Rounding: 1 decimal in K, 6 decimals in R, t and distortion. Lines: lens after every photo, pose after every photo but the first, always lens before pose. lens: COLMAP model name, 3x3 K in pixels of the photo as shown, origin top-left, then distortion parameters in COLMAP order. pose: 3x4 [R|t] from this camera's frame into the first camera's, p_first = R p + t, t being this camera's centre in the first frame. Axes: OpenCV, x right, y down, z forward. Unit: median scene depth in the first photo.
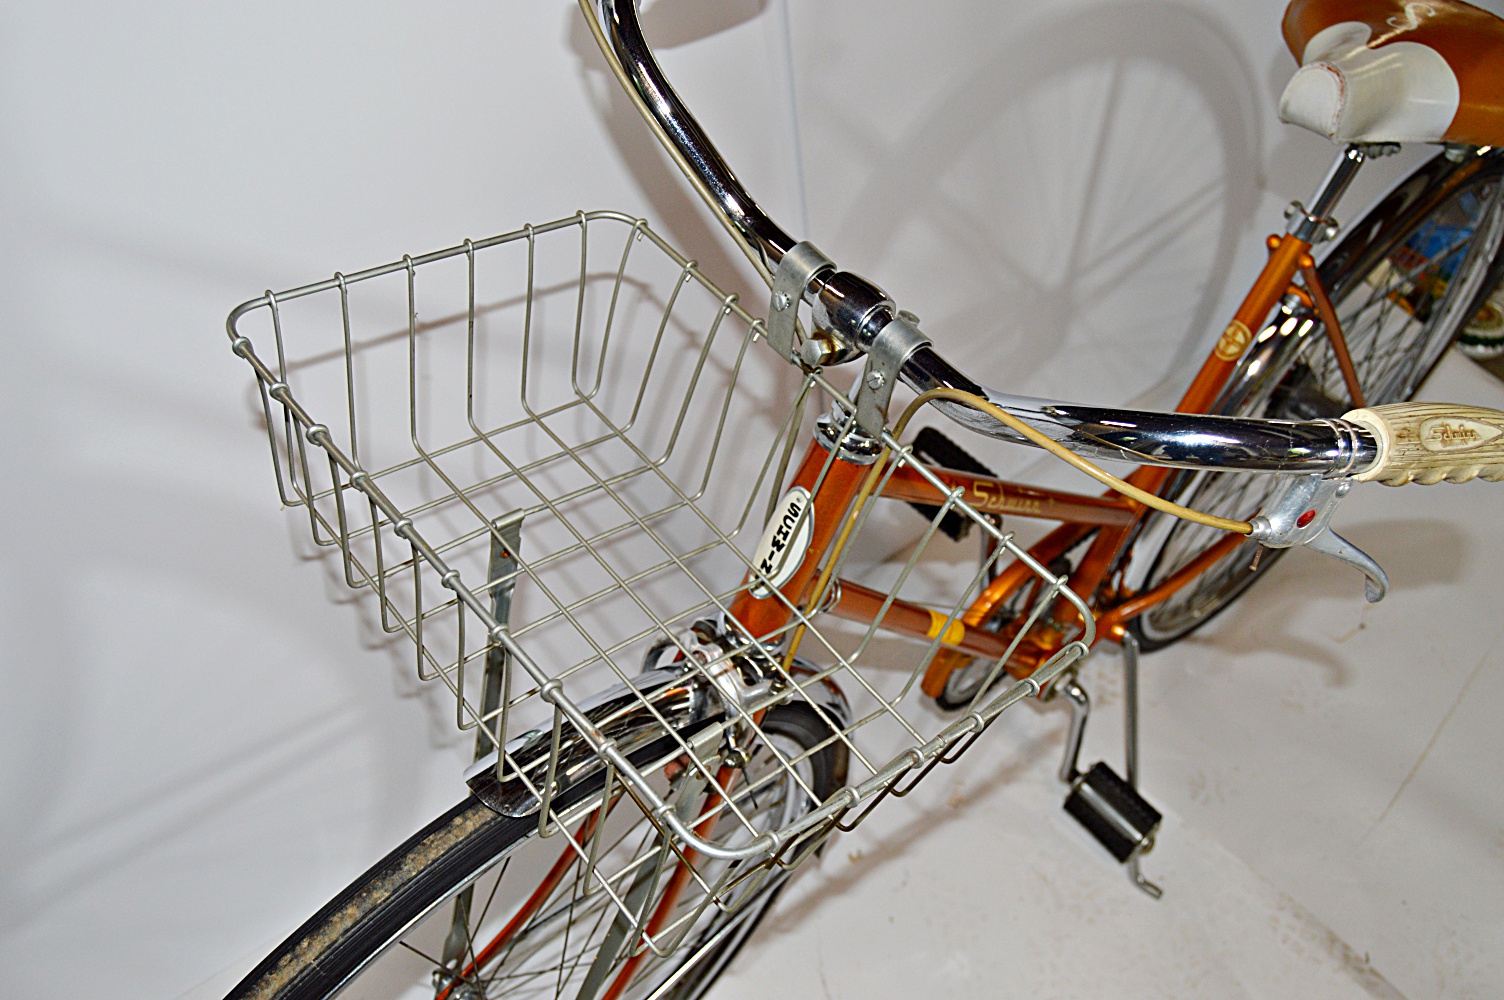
lens RADIAL K [[1426.3, 0, 752.0], [0, 1426.3, 500.0], [0, 0, 1]] dist [0.000625, 0.000056]
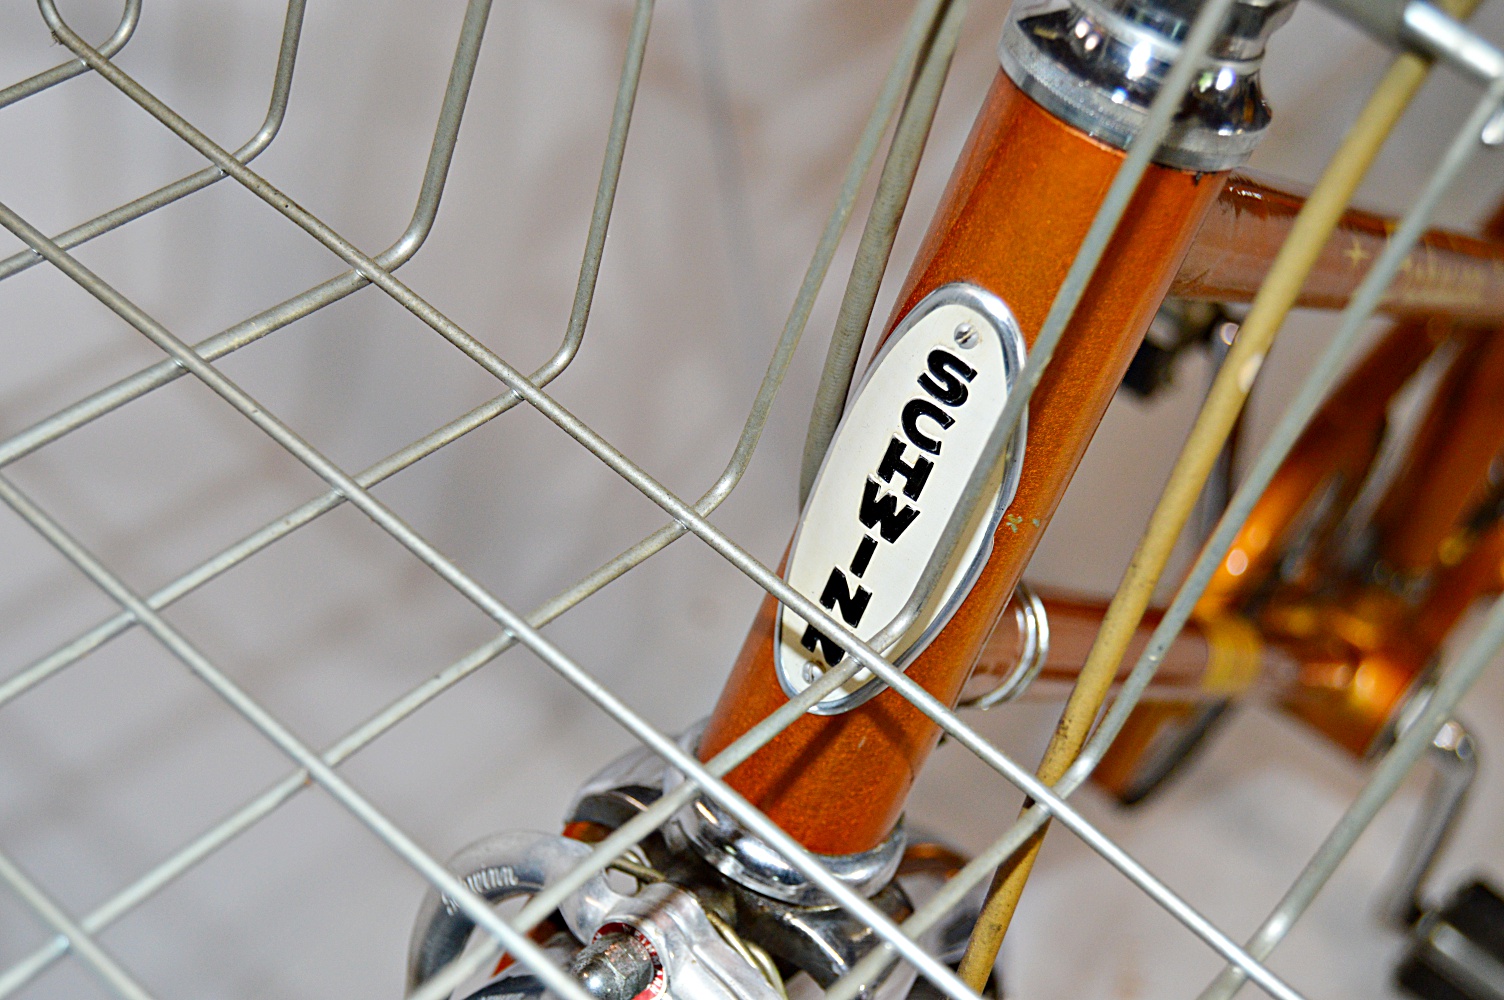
lens RADIAL K [[2502.8, 0, 752.0], [0, 2502.8, 500.0], [0, 0, 1]] dist [0.150744, 0.005531]
pose [[0.988679, -0.115111, 0.096242, -0.051222], [0.108494, 0.991531, 0.071378, -0.007299], [-0.103643, -0.060128, 0.992795, 0.540894]]
